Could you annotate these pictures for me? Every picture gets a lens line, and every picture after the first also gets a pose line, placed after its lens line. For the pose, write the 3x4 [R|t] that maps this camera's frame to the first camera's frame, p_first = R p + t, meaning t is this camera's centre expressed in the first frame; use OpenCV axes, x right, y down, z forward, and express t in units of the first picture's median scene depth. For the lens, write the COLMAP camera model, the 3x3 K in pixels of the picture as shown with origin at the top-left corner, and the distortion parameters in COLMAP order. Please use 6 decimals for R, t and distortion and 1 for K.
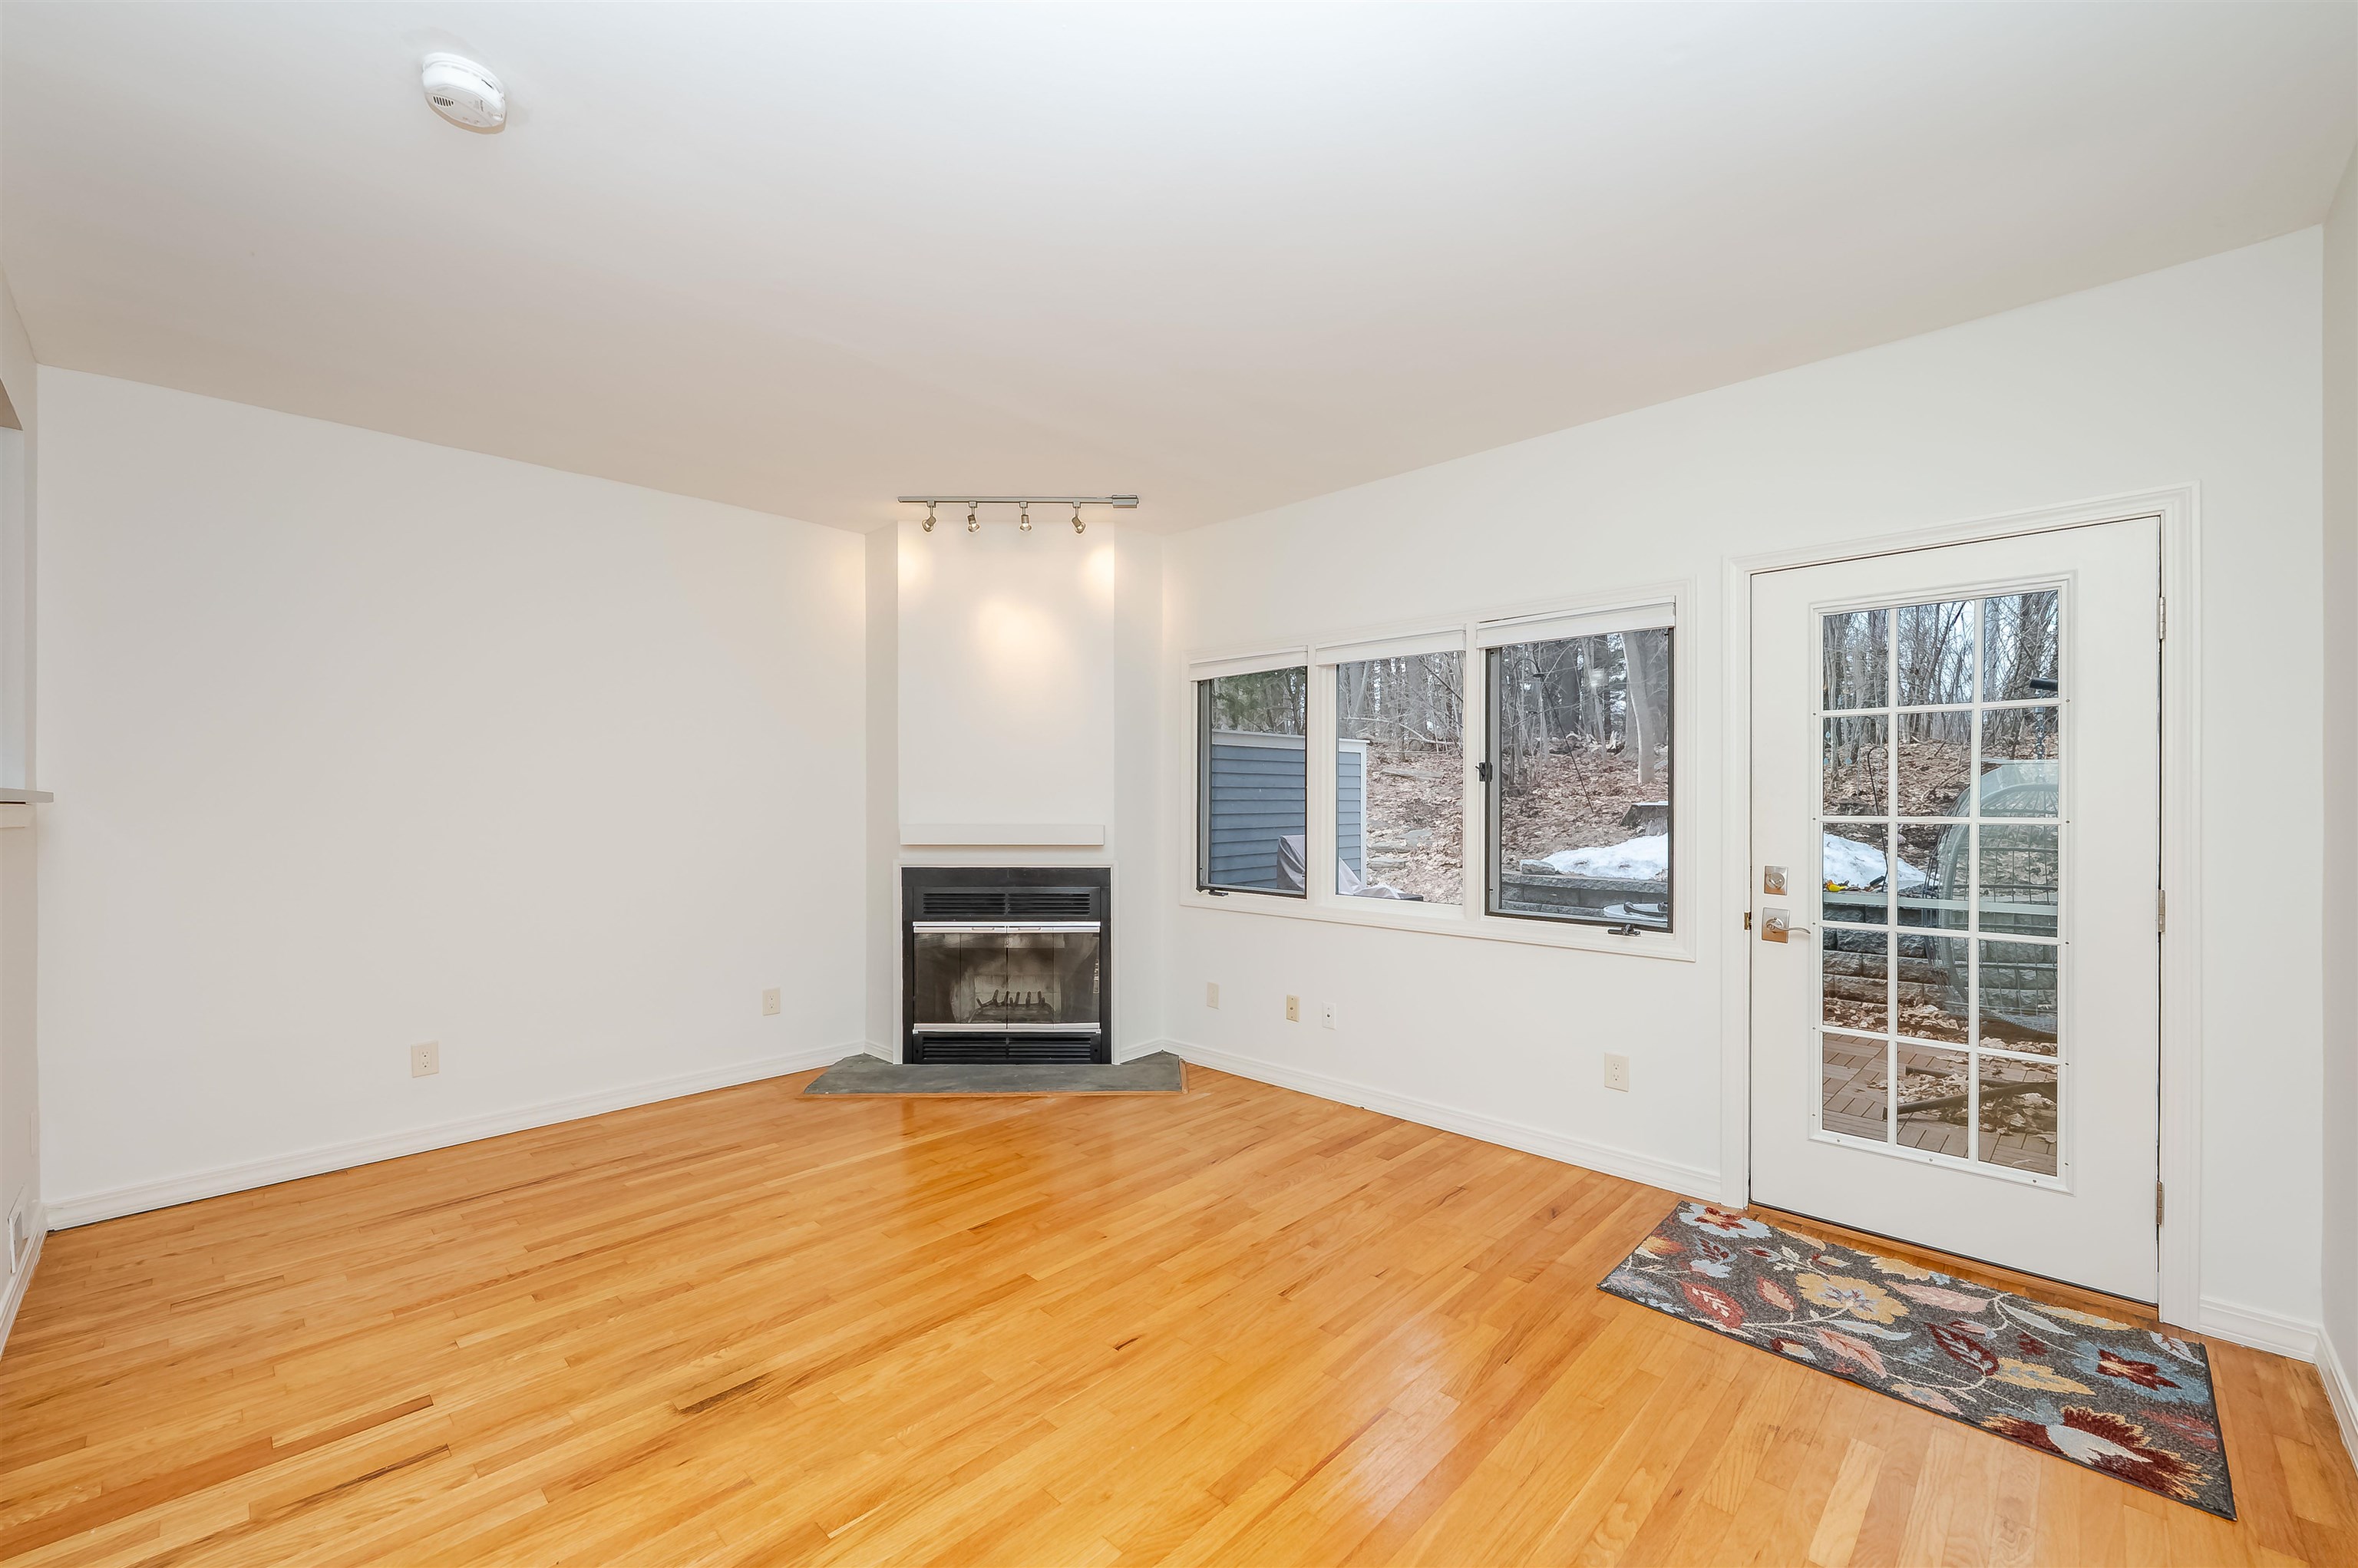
lens RADIAL K [[949.6, 0, 1184.2], [0, 949.6, 798.5], [0, 0, 1]] dist [0.000350, 0.000184]
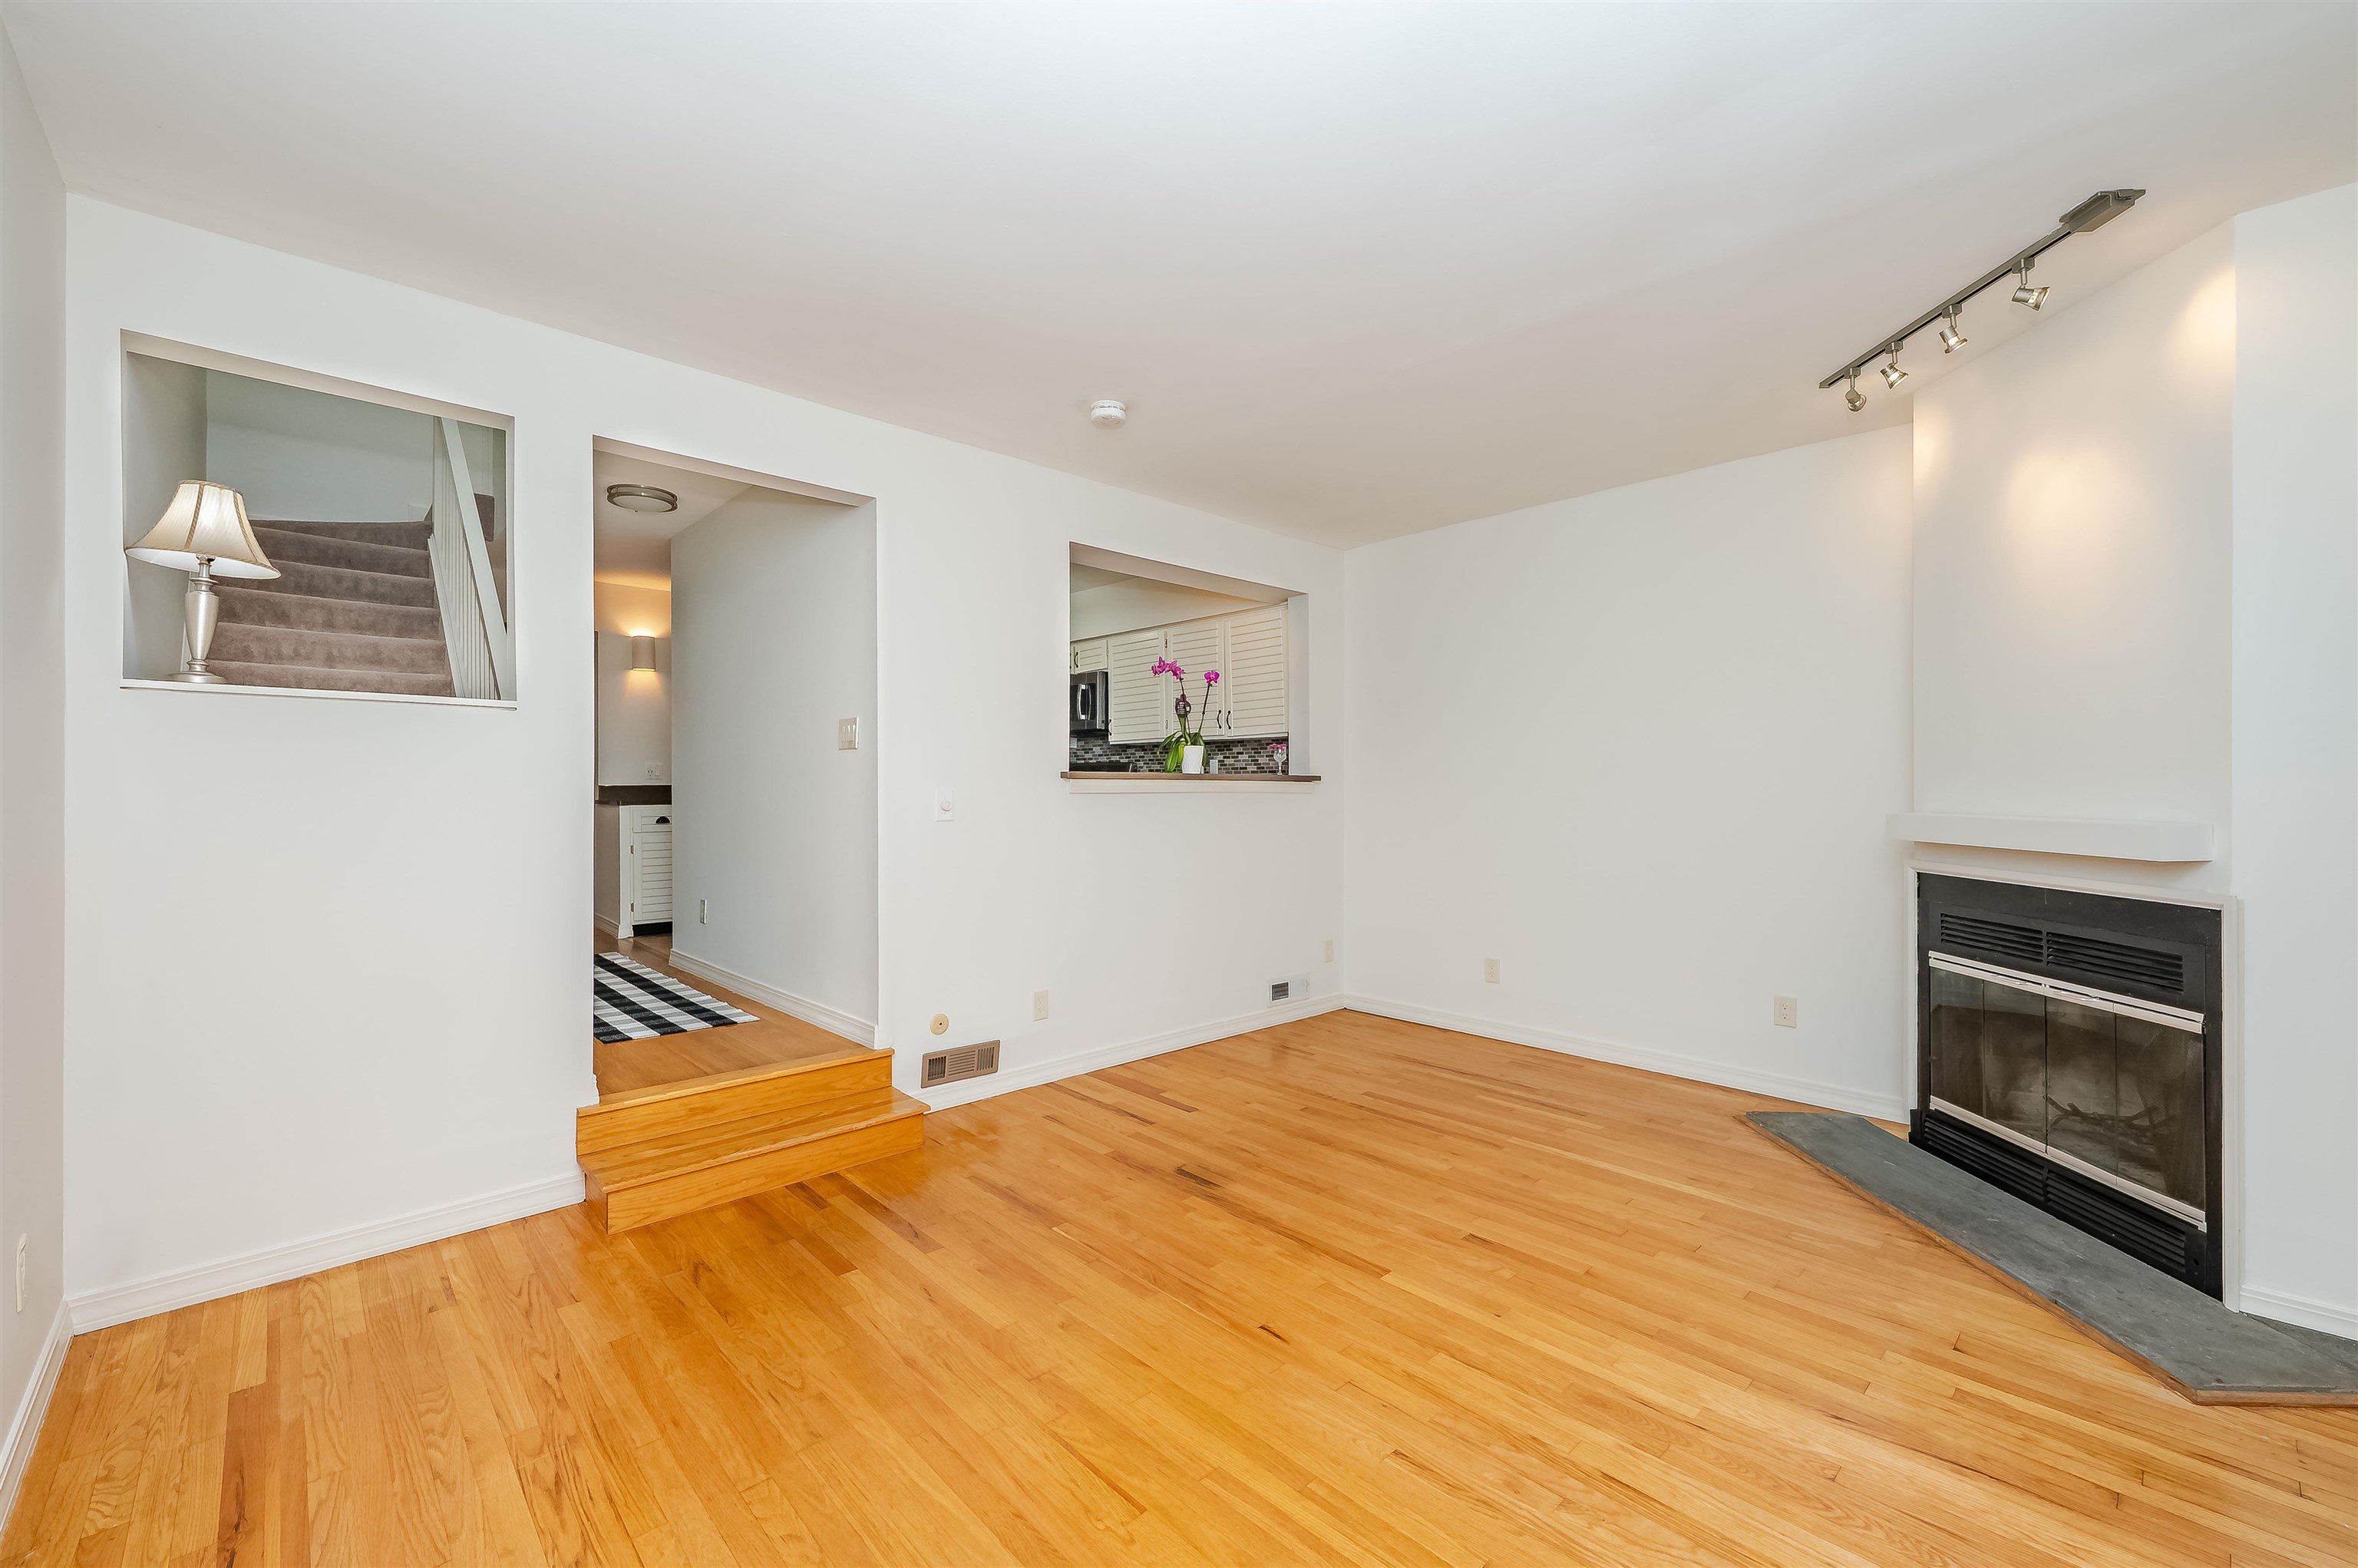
lens RADIAL K [[949.6, 0, 1173.4], [0, 949.6, 790.1], [0, 0, 1]] dist [0.000350, 0.000184]
pose [[-0.050069, 0.002140, -0.998743, 0.692054], [-0.002749, 0.999994, 0.002281, 0.014535], [0.998742, 0.002860, -0.050063, 0.721846]]
